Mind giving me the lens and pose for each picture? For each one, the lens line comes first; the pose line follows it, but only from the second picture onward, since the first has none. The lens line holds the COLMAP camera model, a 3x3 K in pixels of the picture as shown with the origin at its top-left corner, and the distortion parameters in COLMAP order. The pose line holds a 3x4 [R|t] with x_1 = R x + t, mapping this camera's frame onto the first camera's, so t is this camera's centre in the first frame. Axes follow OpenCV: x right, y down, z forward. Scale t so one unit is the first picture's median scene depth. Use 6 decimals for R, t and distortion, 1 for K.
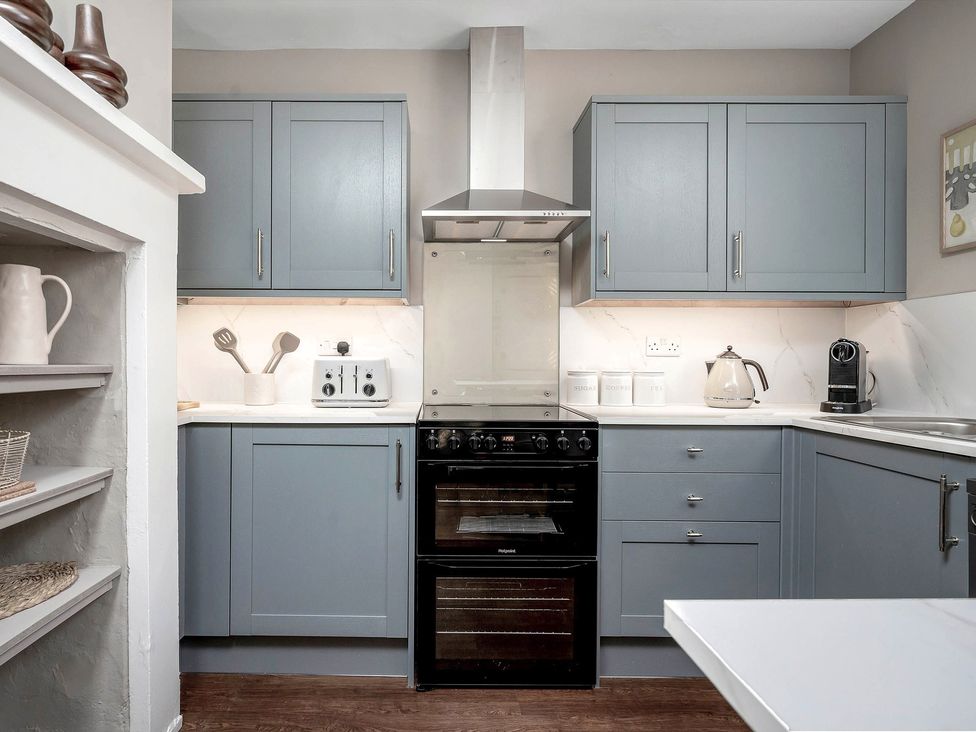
lens RADIAL K [[586.9, 0, 443.1], [0, 586.9, 361.3], [0, 0, 1]] dist [-0.001057, -0.000132]
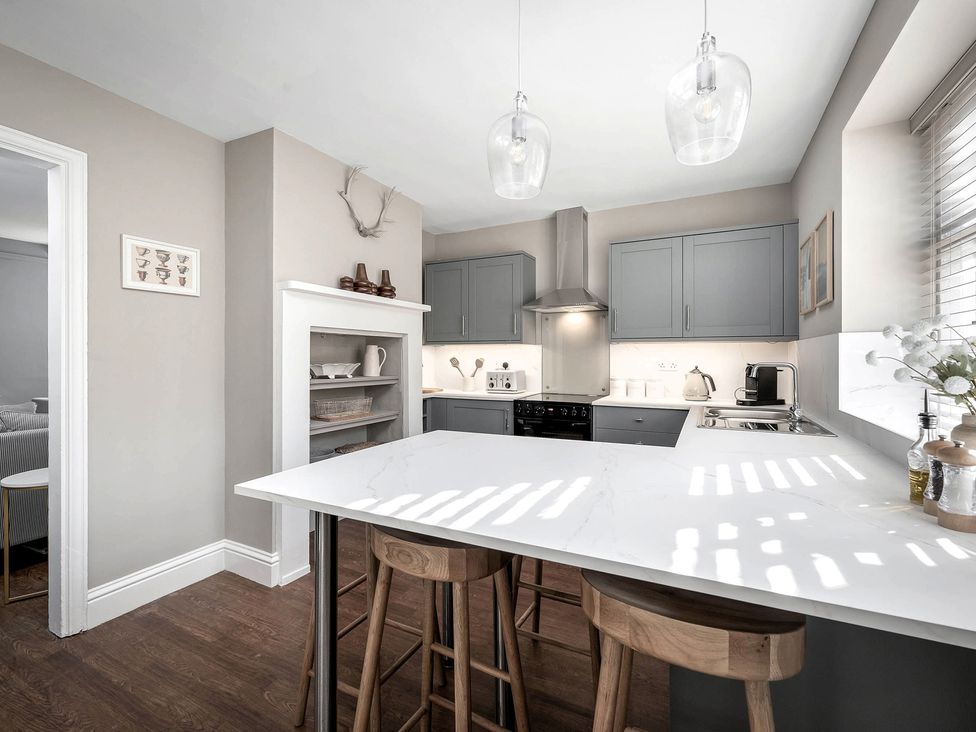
lens RADIAL K [[438.4, 0, 485.2], [0, 438.4, 353.1], [0, 0, 1]] dist [-0.000401, 0.000414]
pose [[0.892875, -0.008144, -0.450231, 0.556915], [0.002228, 0.999904, -0.013668, -0.052931], [0.450299, 0.011200, 0.892807, -0.528703]]
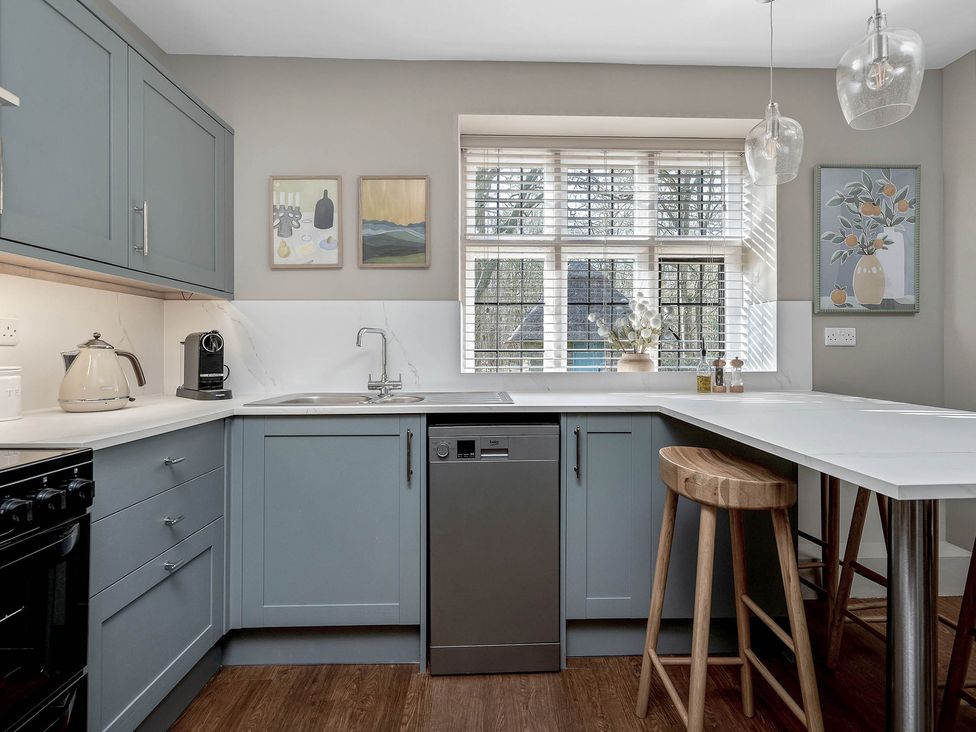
lens RADIAL K [[500.0, 0, 495.2], [0, 500.0, 346.4], [0, 0, 1]] dist [0.006674, 0.001800]
pose [[-0.033376, 0.006193, 0.999424, -0.251053], [0.005766, 0.999965, -0.006004, -0.000746], [-0.999426, 0.005562, -0.033411, 0.506700]]
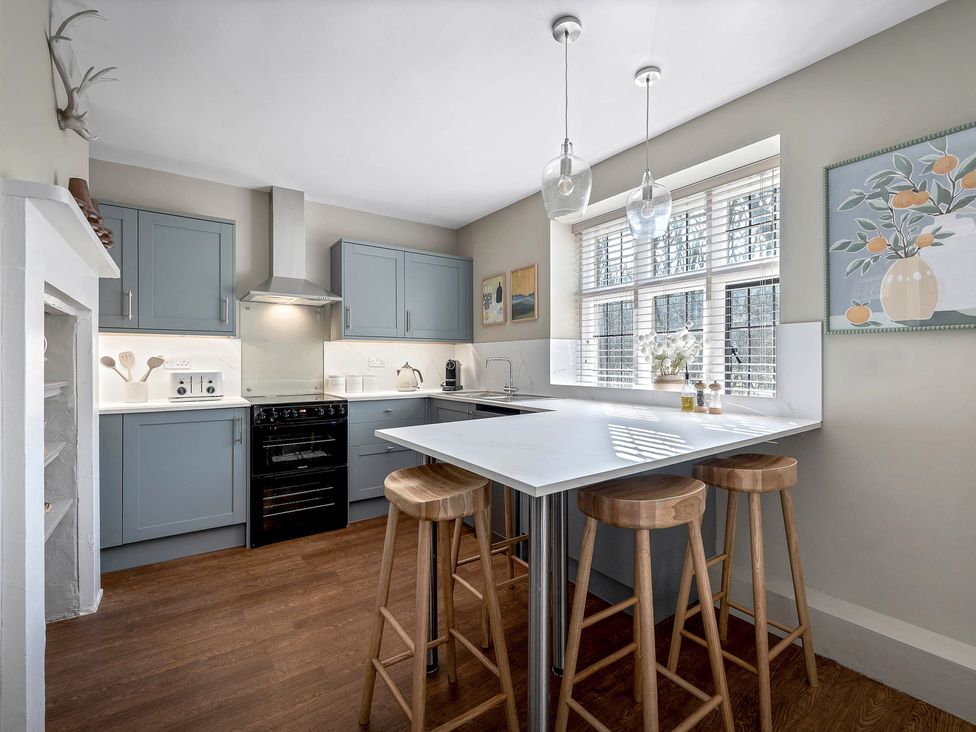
lens RADIAL K [[438.4, 0, 488.8], [0, 438.4, 358.4], [0, 0, 1]] dist [-0.000401, 0.000414]
pose [[0.818440, -0.002279, 0.574587, -0.201749], [0.007342, 0.999952, -0.006491, -0.029295], [-0.574545, 0.009531, 0.818418, -0.520547]]
